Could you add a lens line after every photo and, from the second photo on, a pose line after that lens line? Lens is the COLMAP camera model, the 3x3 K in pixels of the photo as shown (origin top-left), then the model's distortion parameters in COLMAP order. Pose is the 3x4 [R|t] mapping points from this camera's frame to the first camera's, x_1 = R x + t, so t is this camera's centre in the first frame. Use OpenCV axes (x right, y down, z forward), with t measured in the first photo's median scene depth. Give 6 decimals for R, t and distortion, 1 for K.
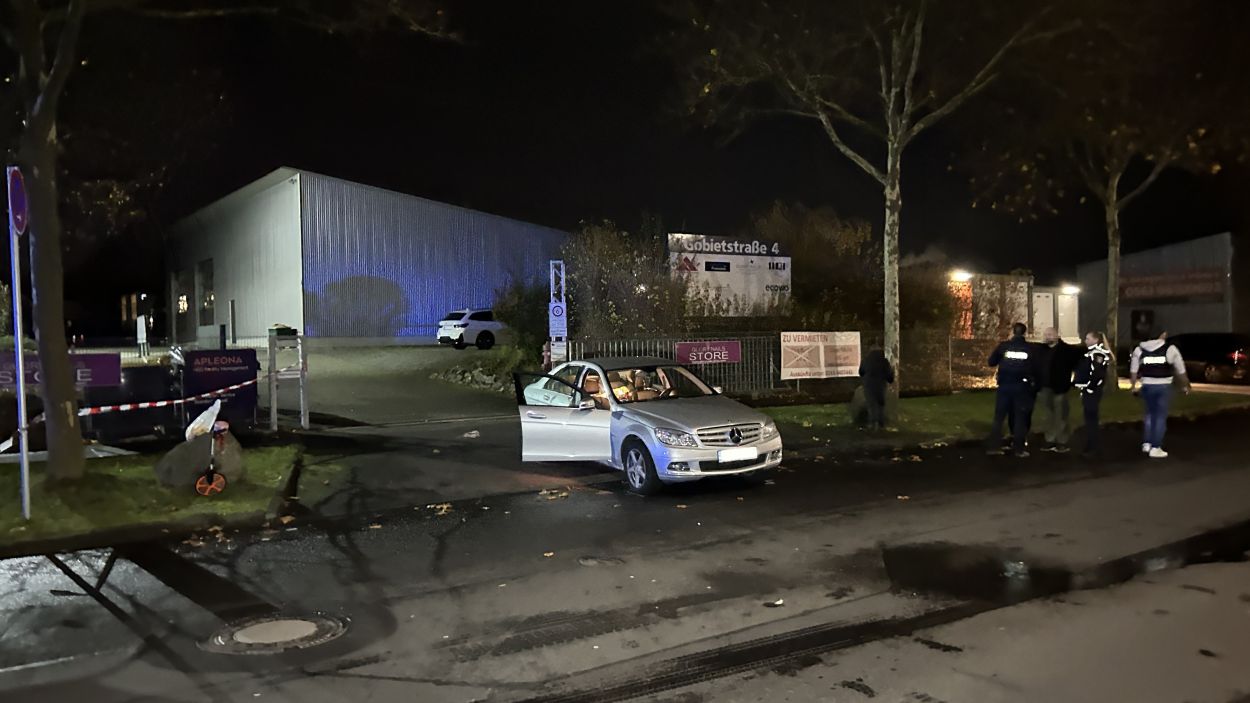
lens RADIAL K [[947.9, 0, 625.0], [0, 947.9, 351.5], [0, 0, 1]] dist [0.127804, -0.196800]
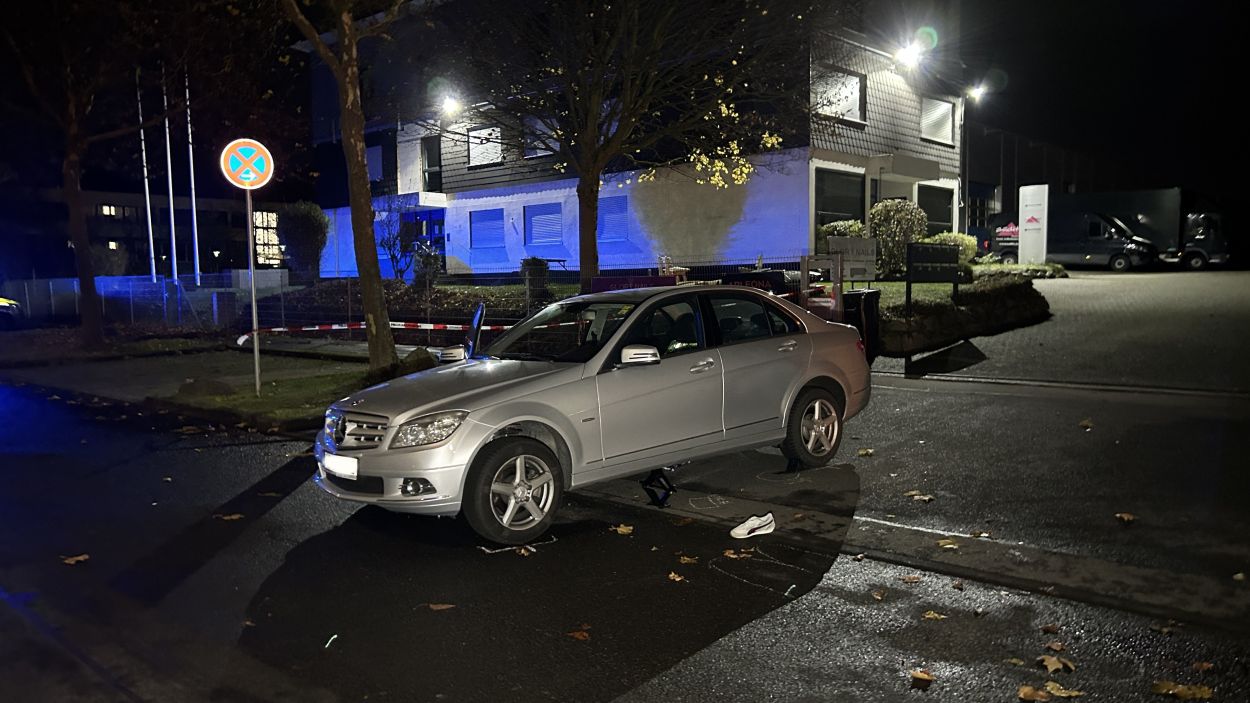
lens RADIAL K [[951.4, 0, 614.8], [0, 951.4, 351.1], [0, 0, 1]] dist [0.026796, -0.007750]
pose [[0.185802, 0.081407, -0.979209, 0.303948], [-0.000586, 0.996571, 0.082739, -0.000918], [0.982587, -0.014799, 0.185213, 0.474210]]
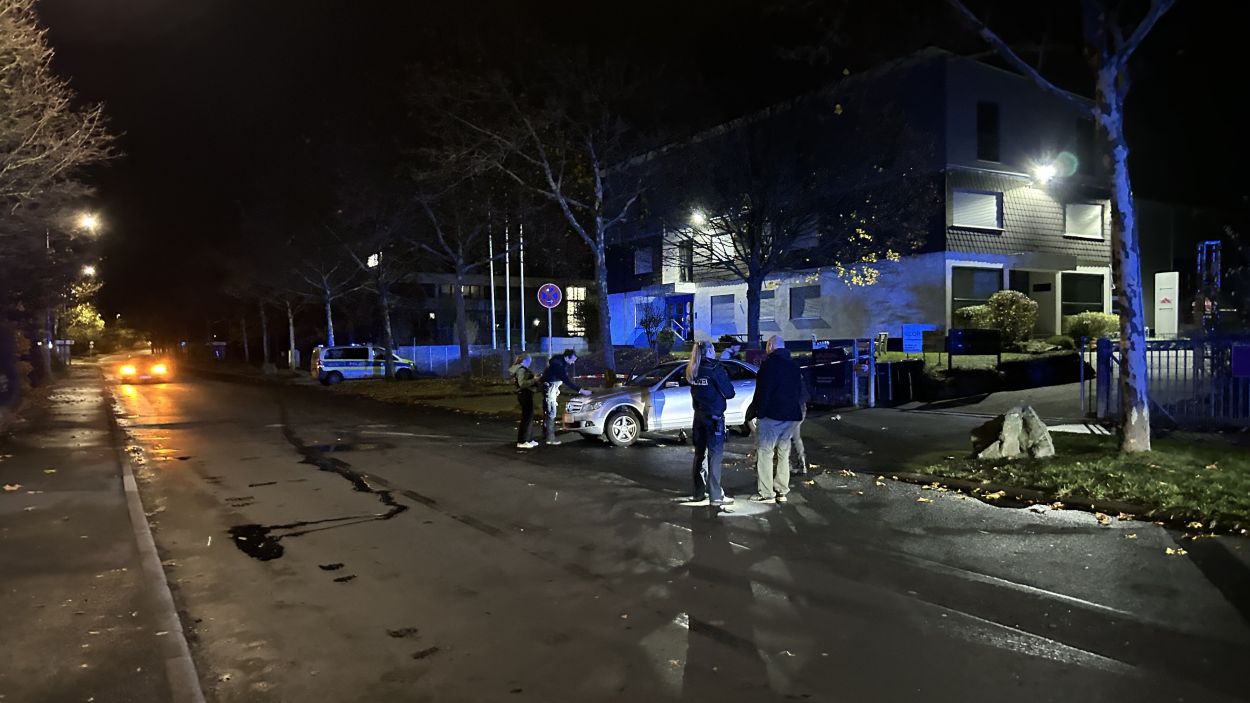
lens RADIAL K [[947.9, 0, 625.0], [0, 947.9, 351.5], [0, 0, 1]] dist [0.127804, -0.196800]
pose [[-0.114593, 0.018506, -0.993240, 0.770659], [-0.001633, 0.999822, 0.018817, -0.016896], [0.993411, 0.003778, -0.114542, 0.576371]]
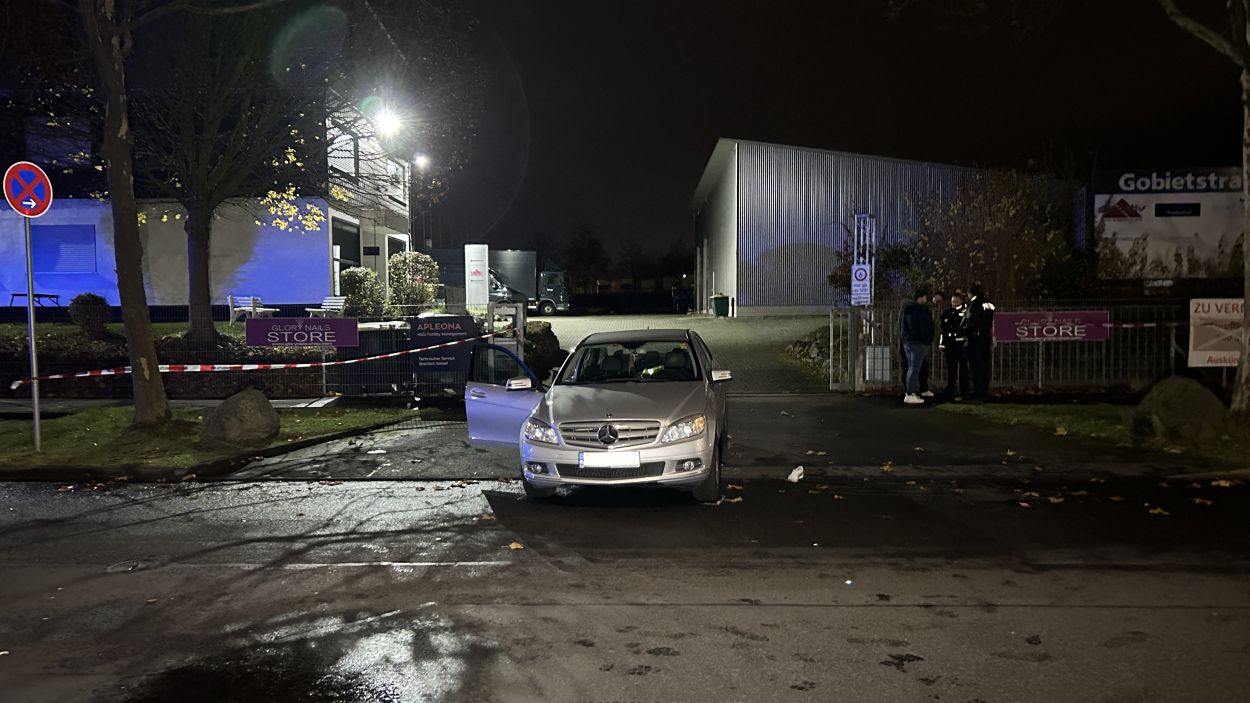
lens RADIAL K [[947.9, 0, 625.0], [0, 947.9, 351.5], [0, 0, 1]] dist [0.127804, -0.196800]
pose [[0.800709, 0.031969, -0.598200, 0.258096], [-0.012705, 0.999257, 0.036395, -0.002389], [0.598919, -0.021542, 0.800520, 0.181742]]
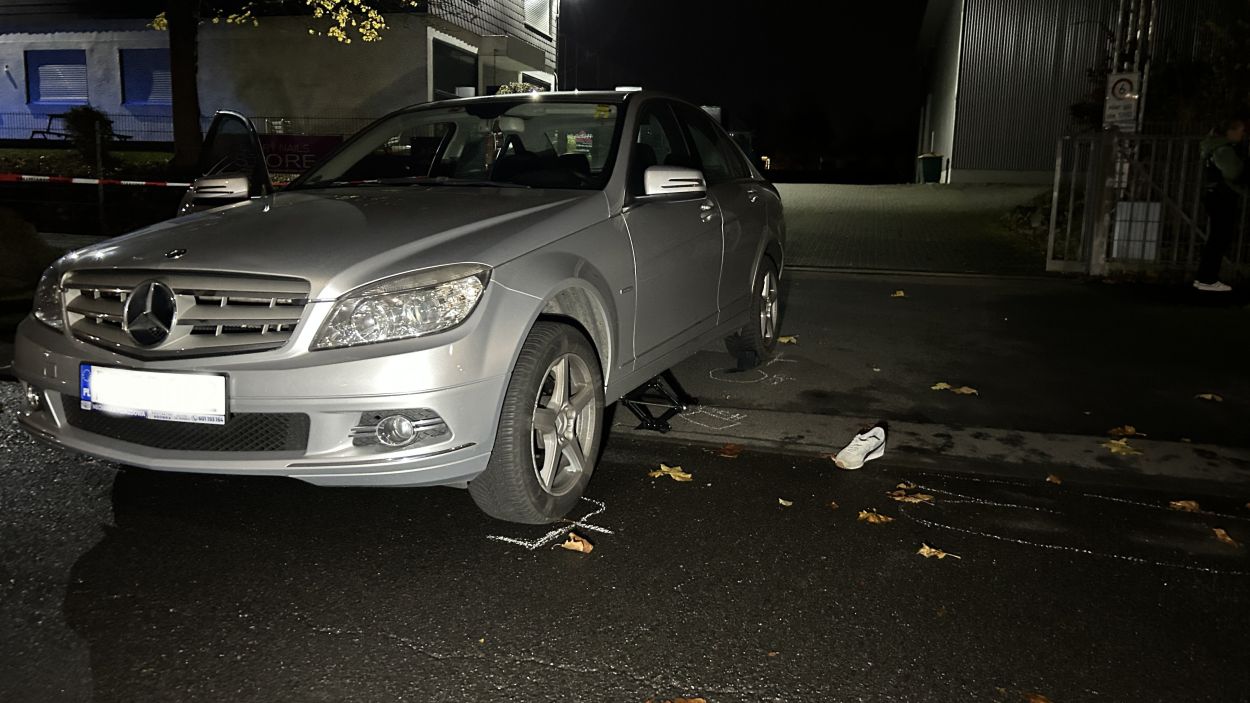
lens RADIAL K [[956.7, 0, 625.8], [0, 956.7, 328.7], [0, 0, 1]] dist [0.027362, 0.001197]
pose [[0.636573, 0.138035, -0.758763, 0.167276], [-0.046111, 0.988904, 0.141218, 0.023693], [0.769837, -0.054908, 0.635874, 0.421979]]
